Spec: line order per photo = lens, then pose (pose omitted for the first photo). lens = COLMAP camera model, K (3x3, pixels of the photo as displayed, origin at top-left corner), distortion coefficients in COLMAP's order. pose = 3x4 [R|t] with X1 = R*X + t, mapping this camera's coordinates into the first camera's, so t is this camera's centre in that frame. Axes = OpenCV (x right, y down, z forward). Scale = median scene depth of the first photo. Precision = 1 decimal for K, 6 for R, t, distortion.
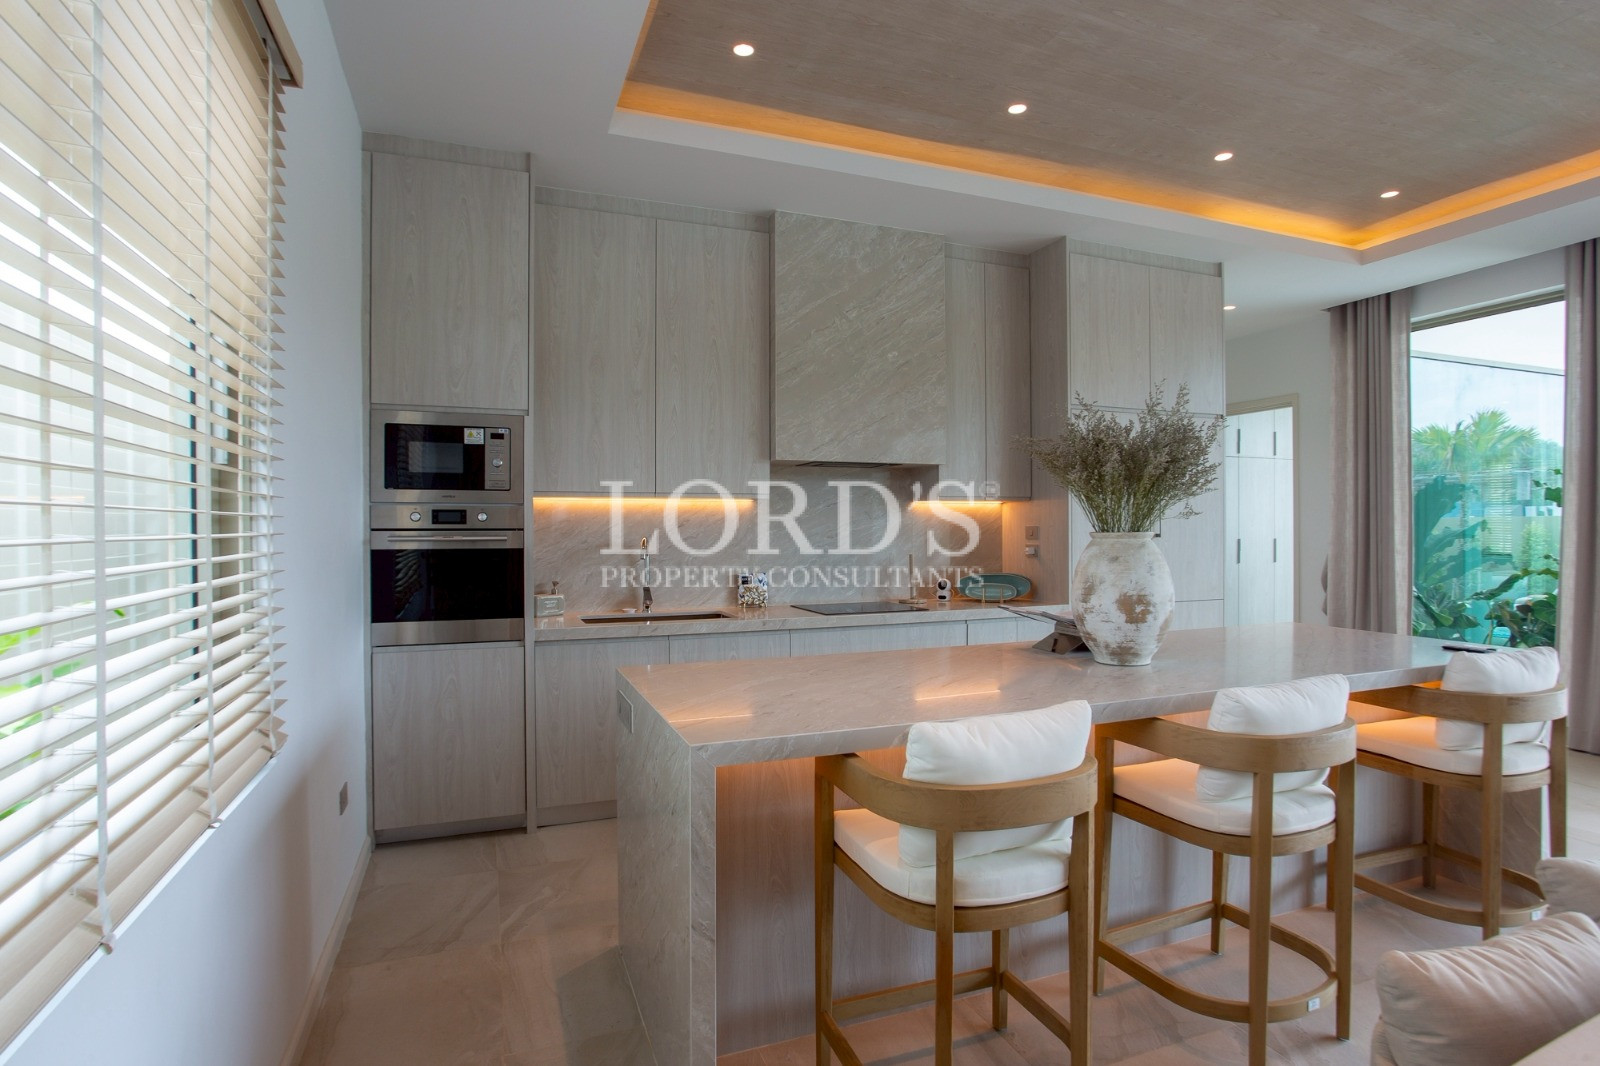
lens RADIAL K [[815.2, 0, 800.0], [0, 815.2, 533.0], [0, 0, 1]] dist [-0.039084, 0.000559]
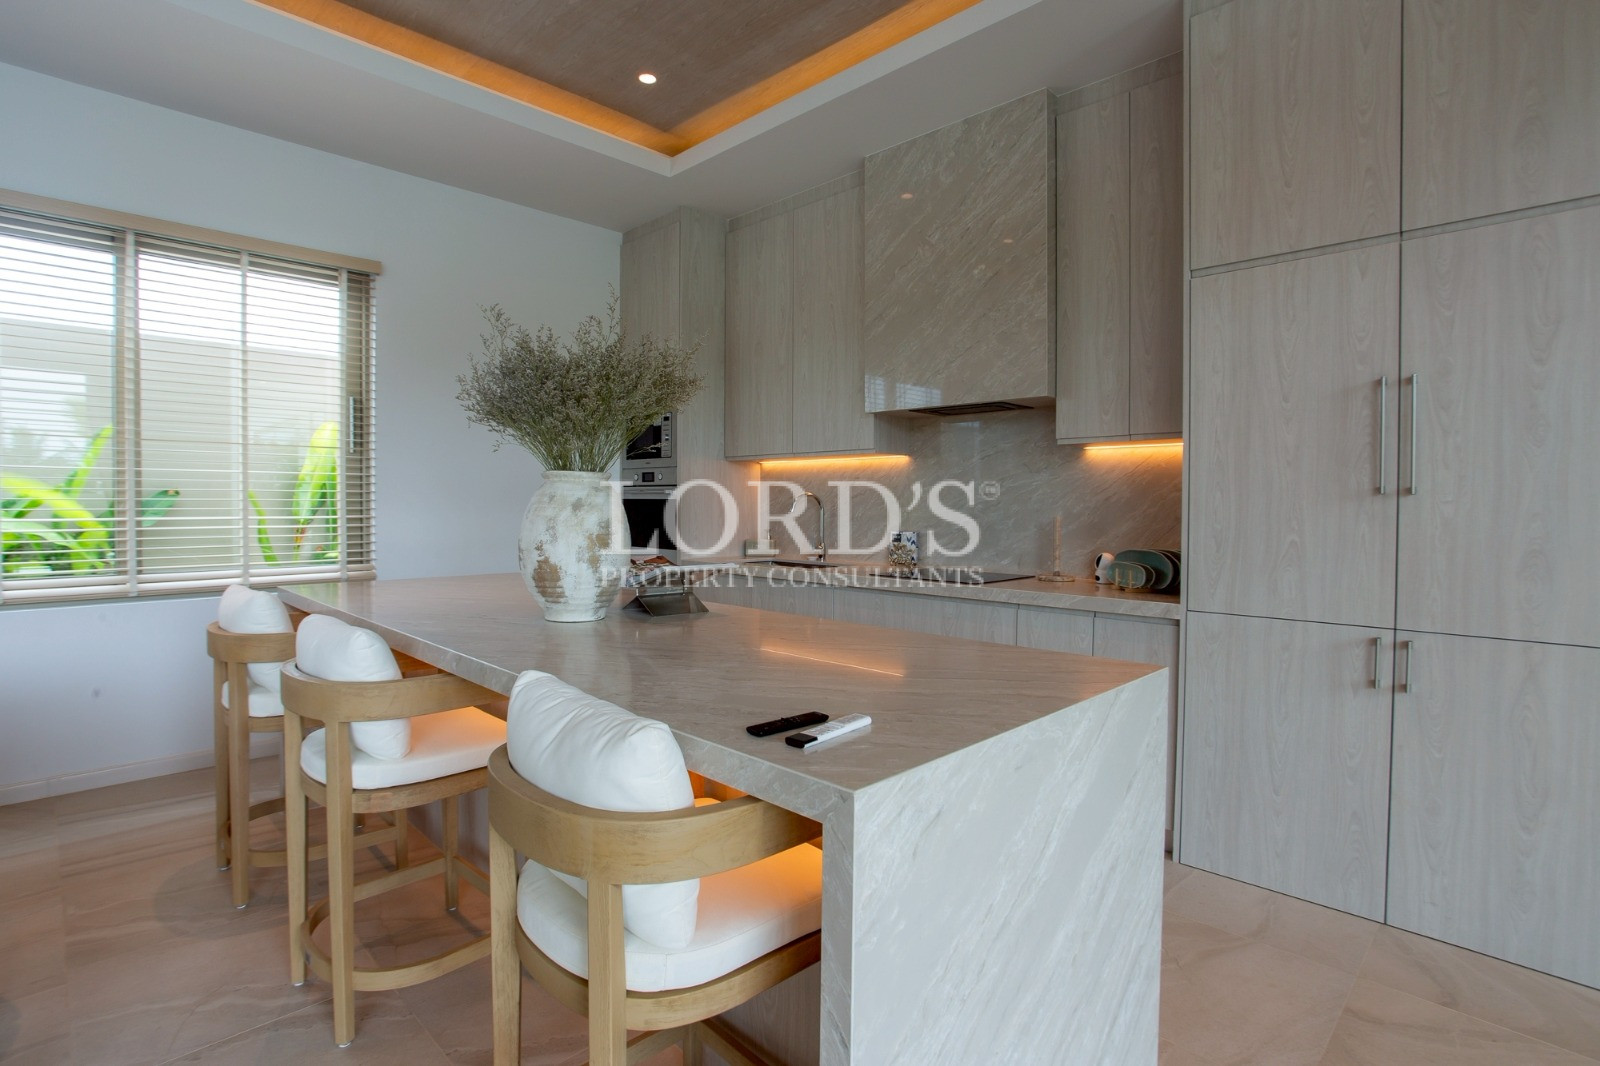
lens RADIAL K [[815.2, 0, 800.0], [0, 815.2, 533.0], [0, 0, 1]] dist [-0.039084, 0.000559]
pose [[0.395831, 0.033005, -0.917730, 0.821126], [-0.026194, 0.999353, 0.024642, 0.030076], [0.917950, 0.014285, 0.396440, 0.533859]]
